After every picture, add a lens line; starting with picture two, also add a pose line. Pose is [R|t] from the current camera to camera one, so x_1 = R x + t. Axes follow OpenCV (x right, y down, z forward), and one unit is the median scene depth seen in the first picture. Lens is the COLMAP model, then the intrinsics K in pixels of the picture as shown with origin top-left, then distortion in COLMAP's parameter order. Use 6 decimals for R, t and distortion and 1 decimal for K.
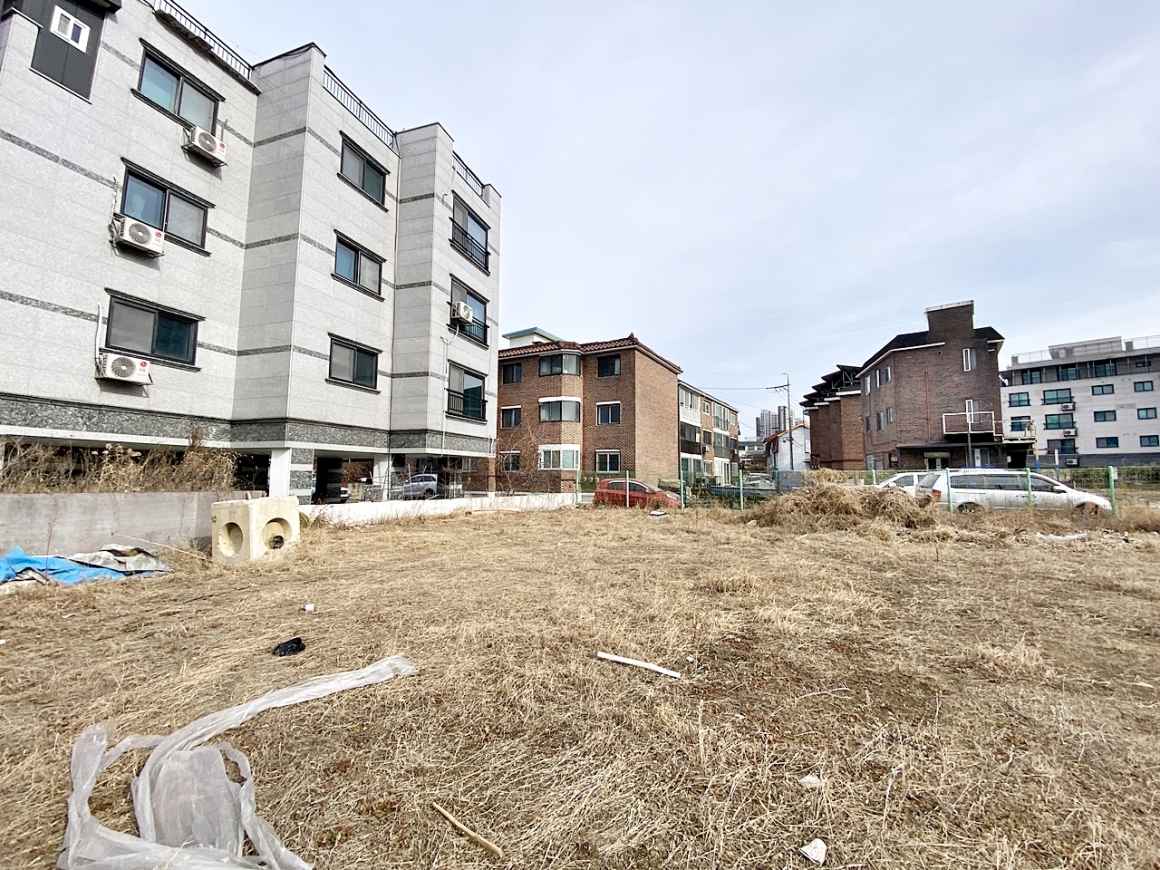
lens RADIAL K [[466.7, 0, 578.8], [0, 466.7, 433.1], [0, 0, 1]] dist [0.018151, -0.020018]
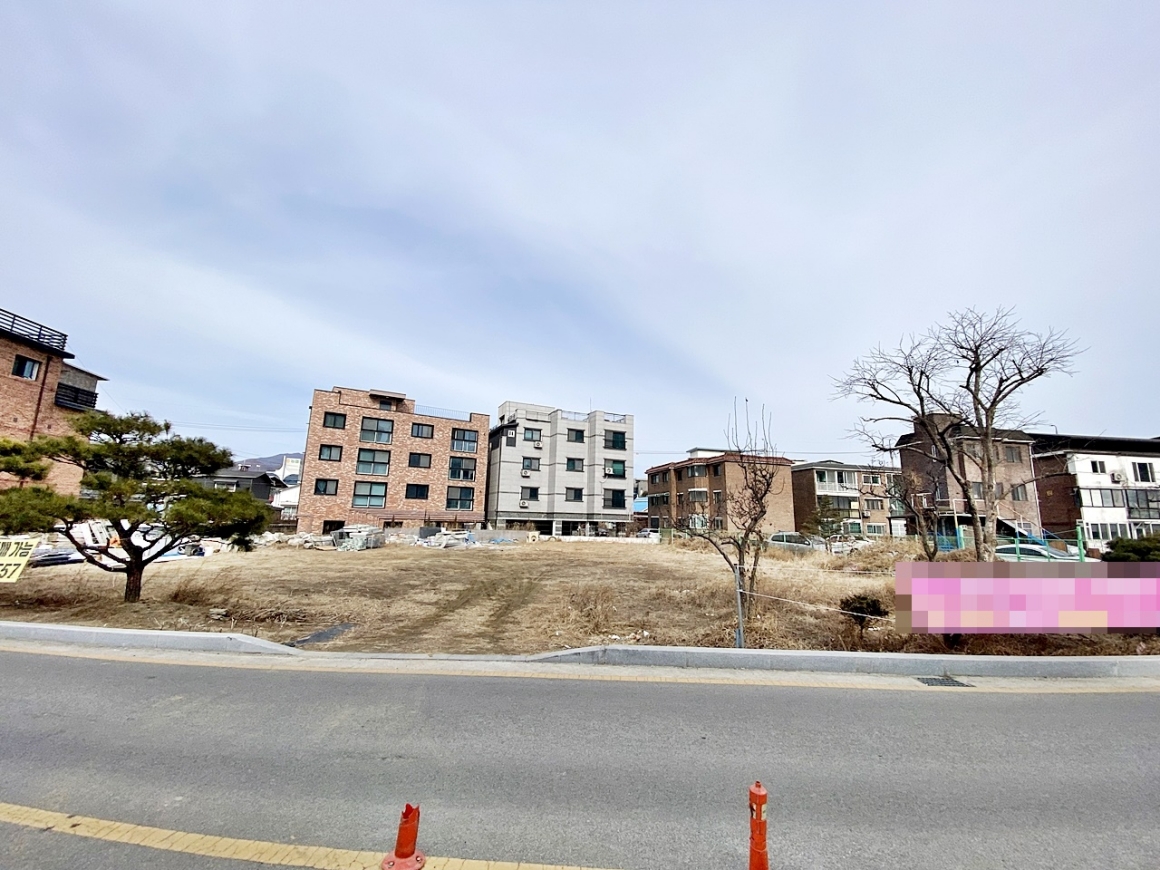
lens RADIAL K [[466.7, 0, 578.6], [0, 466.7, 432.5], [0, 0, 1]] dist [0.018151, -0.020018]
pose [[0.682885, -0.123608, -0.719993, 1.752982], [0.043787, 0.990735, -0.128559, -0.137155], [0.729213, 0.056264, 0.681970, -1.117197]]
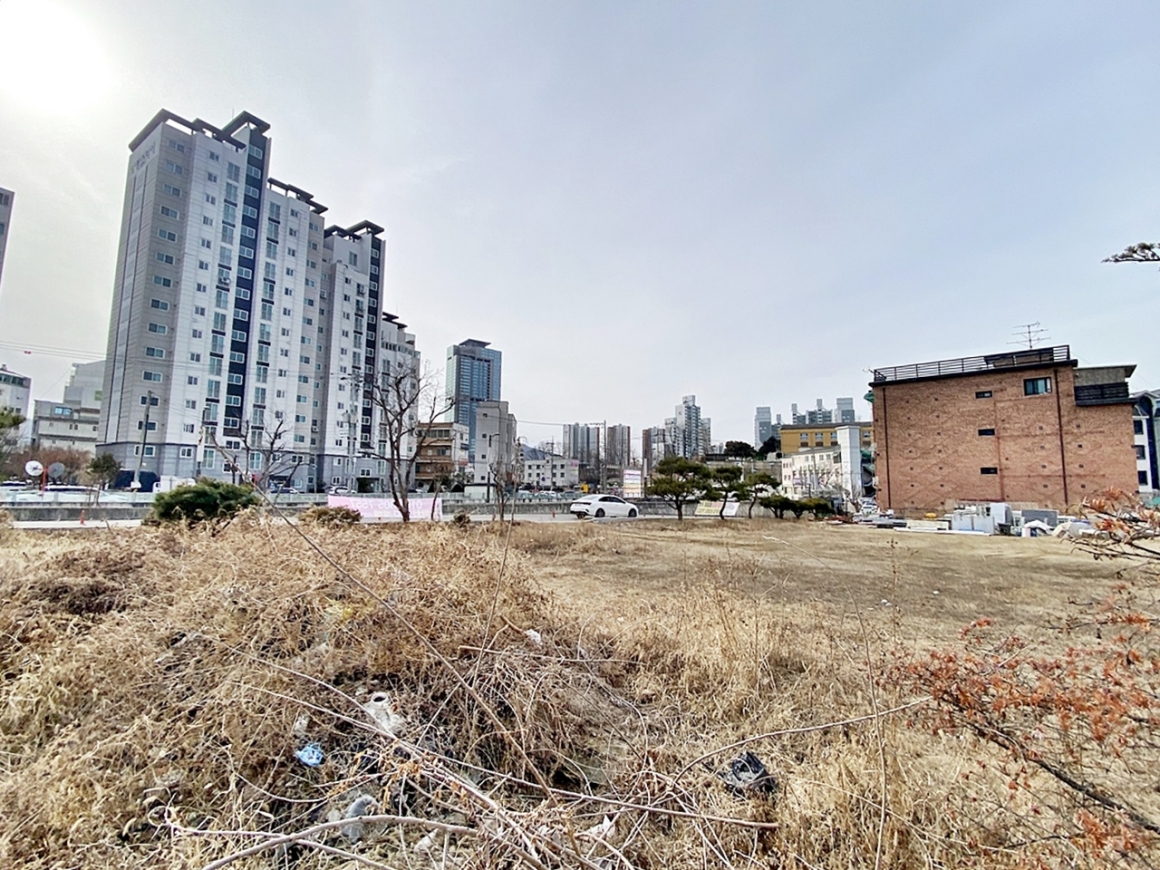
lens RADIAL K [[523.6, 0, 578.5], [0, 523.6, 439.2], [0, 0, 1]] dist [-0.013420, -0.002652]
pose [[-0.999506, -0.021240, 0.023167, 1.249531], [-0.025167, 0.982400, -0.185088, 0.043699], [-0.018828, -0.185580, -0.982449, 0.767646]]
